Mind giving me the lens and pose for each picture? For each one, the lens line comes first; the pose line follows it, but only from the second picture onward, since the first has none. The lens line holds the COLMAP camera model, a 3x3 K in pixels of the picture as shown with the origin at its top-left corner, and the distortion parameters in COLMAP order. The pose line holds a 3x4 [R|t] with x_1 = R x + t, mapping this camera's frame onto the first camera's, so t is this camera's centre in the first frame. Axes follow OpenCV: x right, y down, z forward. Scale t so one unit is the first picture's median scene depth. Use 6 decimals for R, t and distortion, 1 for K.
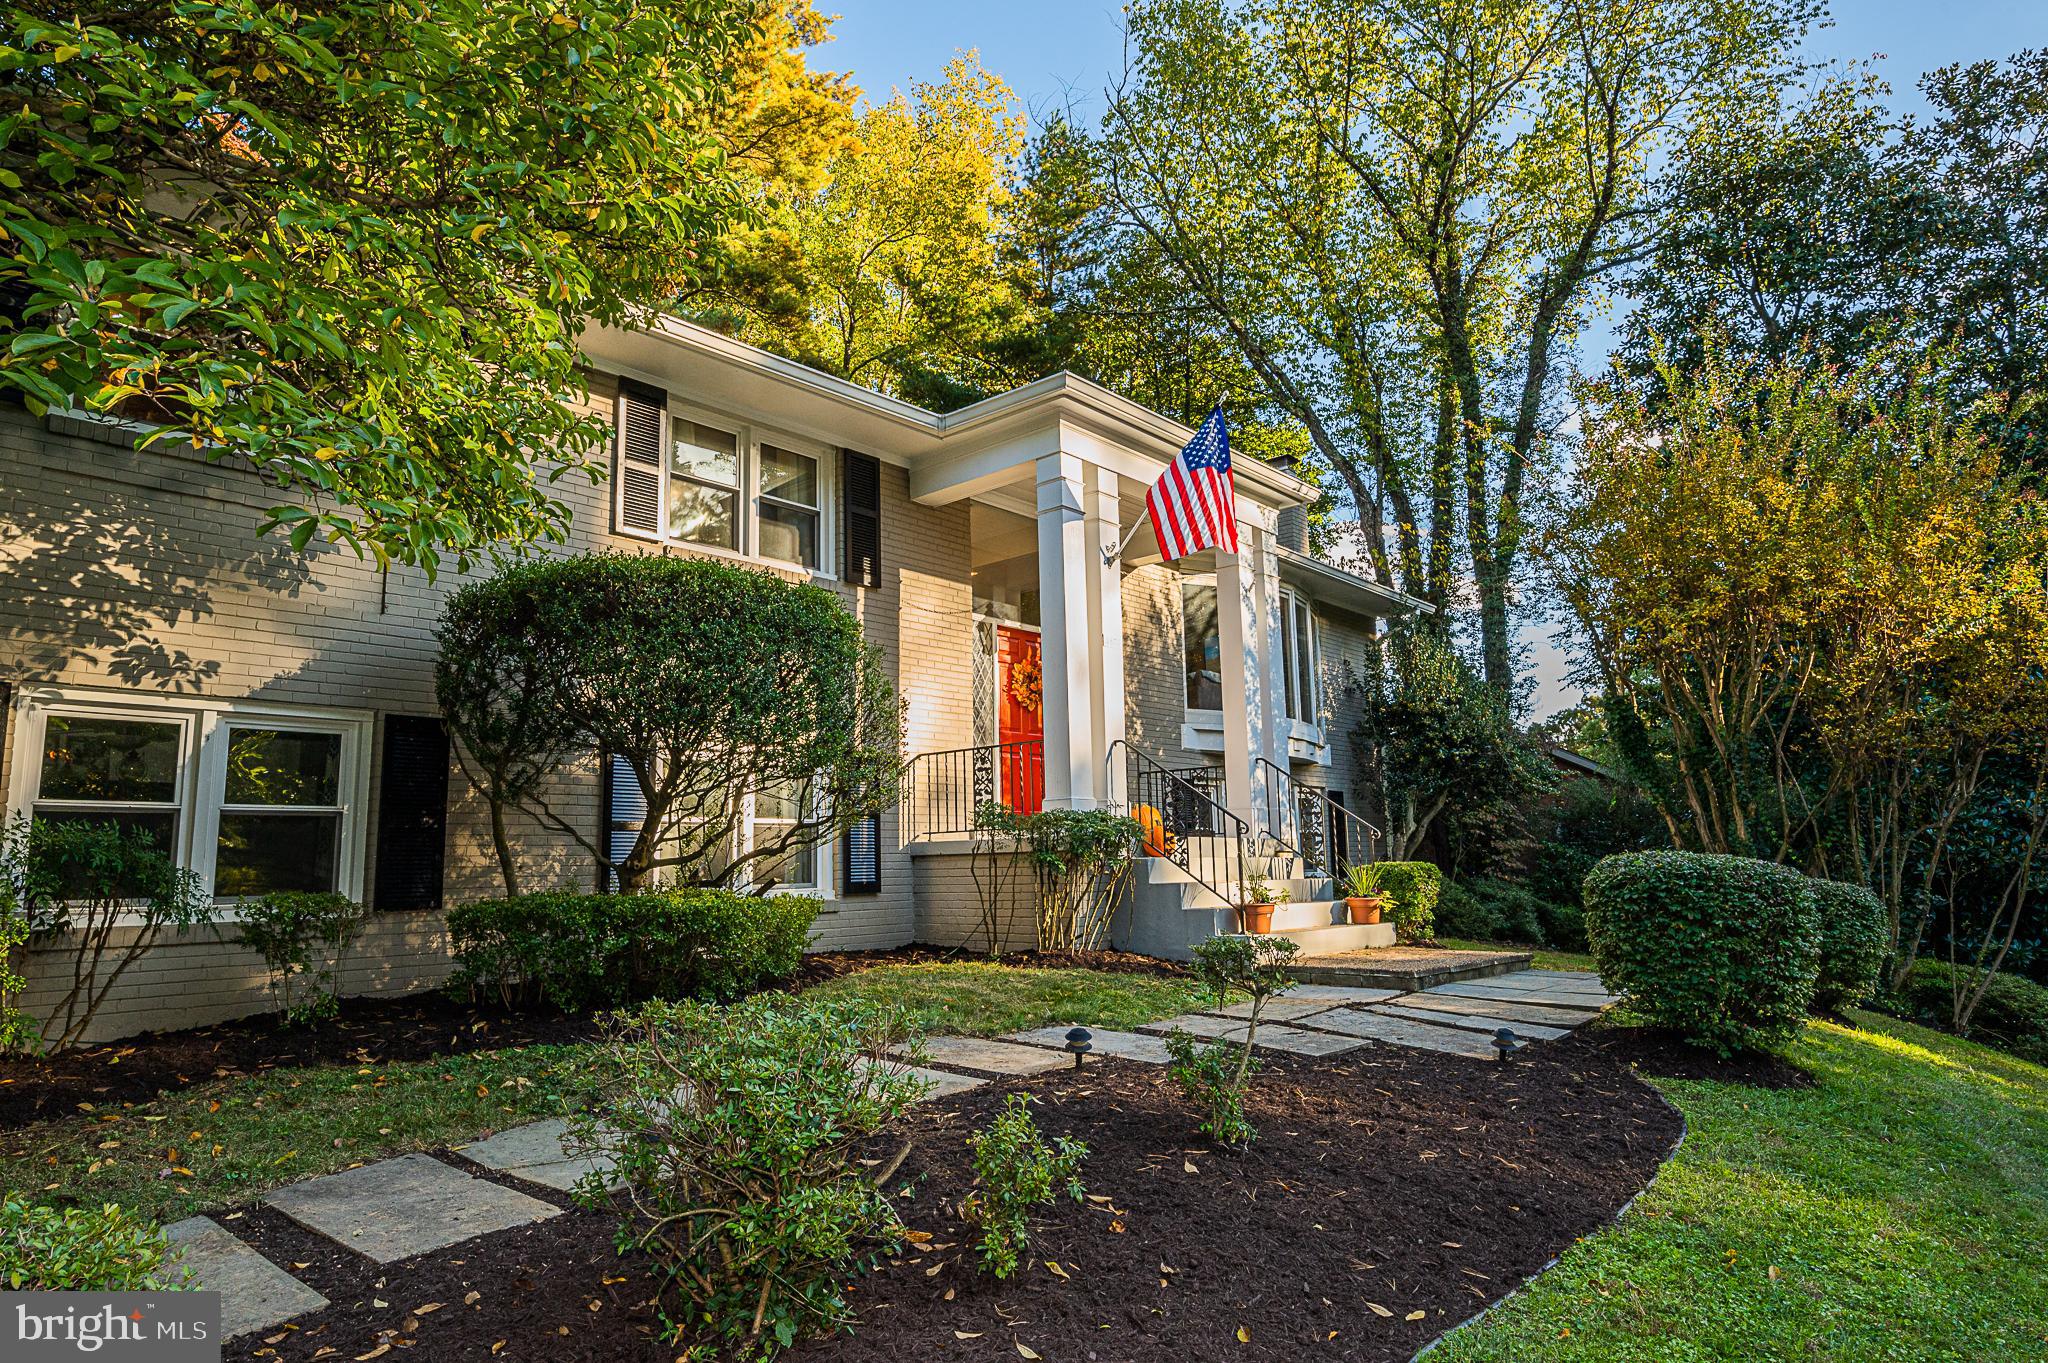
lens RADIAL K [[1185.0, 0, 1024.0], [0, 1185.0, 681.5], [0, 0, 1]] dist [-0.002252, 0.000337]
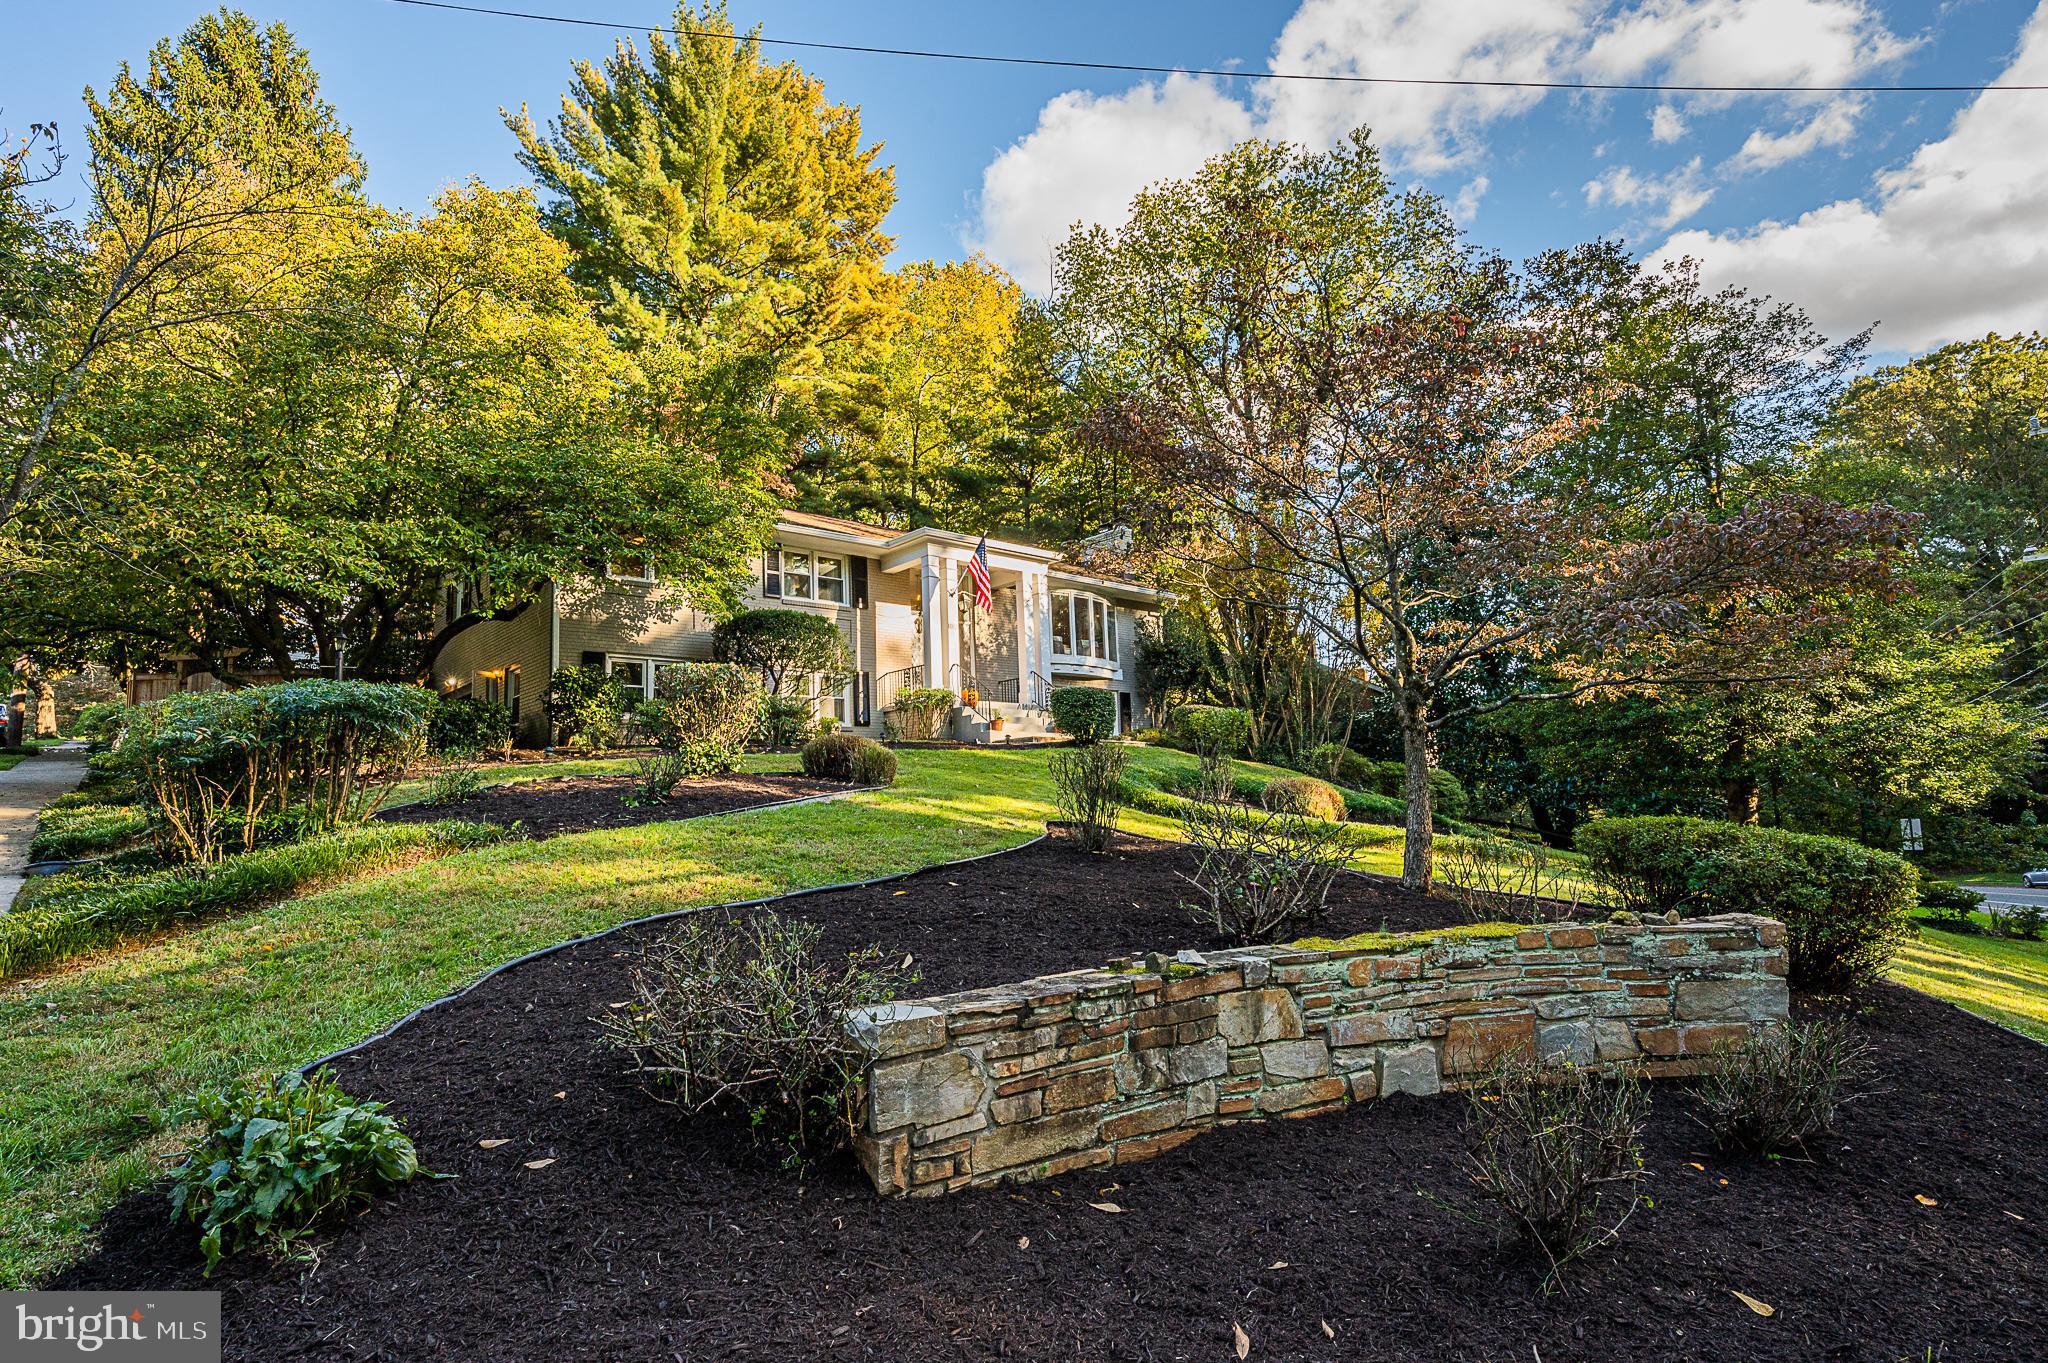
lens RADIAL K [[1015.6, 0, 1024.0], [0, 1015.6, 681.5], [0, 0, 1]] dist [-0.000568, -0.000074]
pose [[0.992088, -0.031322, -0.121573, 0.482511], [0.035541, 0.998833, 0.032688, 0.018834], [0.120408, -0.036750, 0.992044, -1.157836]]
